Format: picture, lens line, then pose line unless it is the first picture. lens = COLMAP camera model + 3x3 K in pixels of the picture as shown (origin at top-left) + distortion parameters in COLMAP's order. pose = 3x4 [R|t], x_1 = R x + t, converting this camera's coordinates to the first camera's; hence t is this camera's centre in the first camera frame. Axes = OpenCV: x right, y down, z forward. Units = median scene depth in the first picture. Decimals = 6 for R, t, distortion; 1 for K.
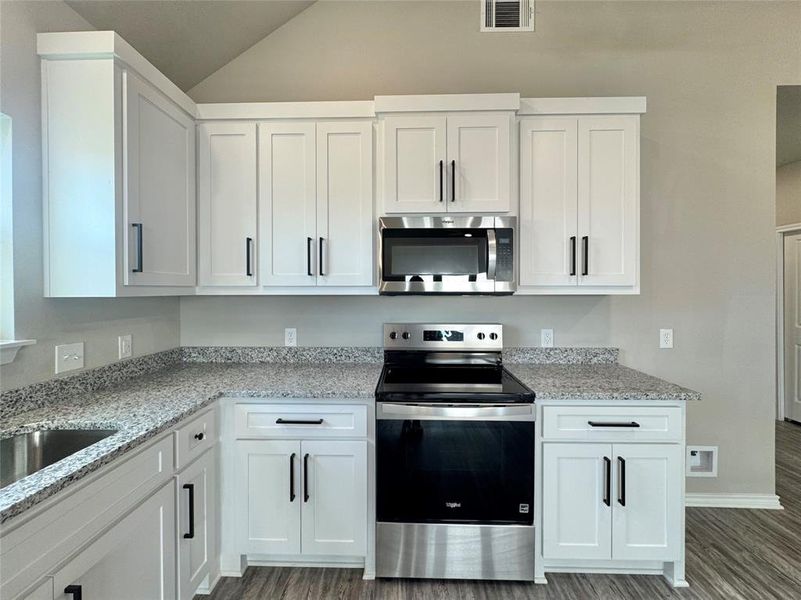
lens RADIAL K [[336.8, 0, 401.8], [0, 336.8, 290.7], [0, 0, 1]] dist [-0.002354, -0.000061]
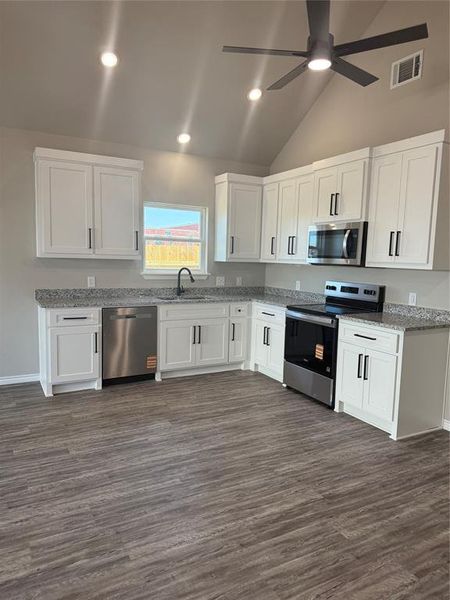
lens RADIAL K [[417.9, 0, 222.5], [0, 417.9, 301.1], [0, 0, 1]] dist [0.118655, -0.193247]
pose [[0.492167, 0.107425, -0.863847, 1.876047], [-0.030754, 0.993883, 0.106074, -0.021328], [0.869957, -0.025639, 0.492460, -0.697841]]
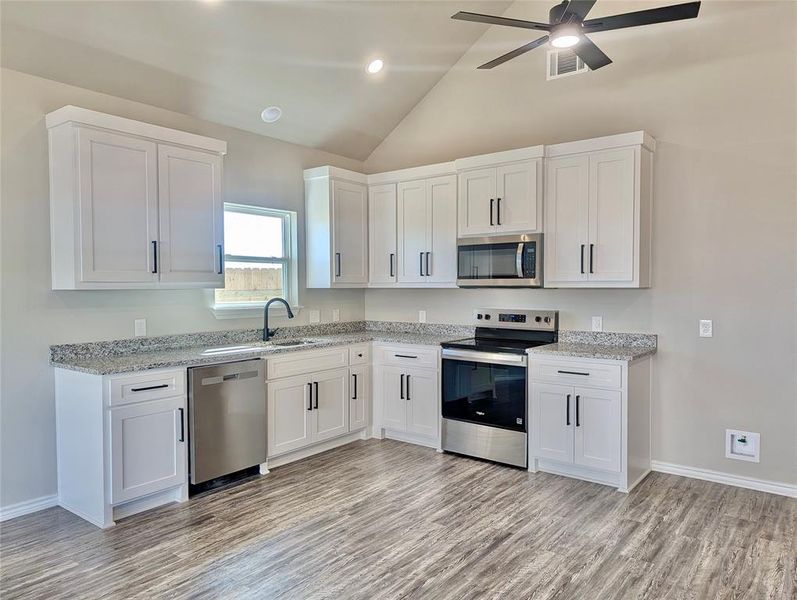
lens RADIAL K [[559.9, 0, 390.2], [0, 559.9, 300.2], [0, 0, 1]] dist [0.008234, 0.000579]
pose [[0.799169, 0.014410, -0.600933, 1.235153], [-0.000632, 0.999732, 0.023133, 0.009714], [0.601105, -0.018107, 0.798965, -1.253955]]
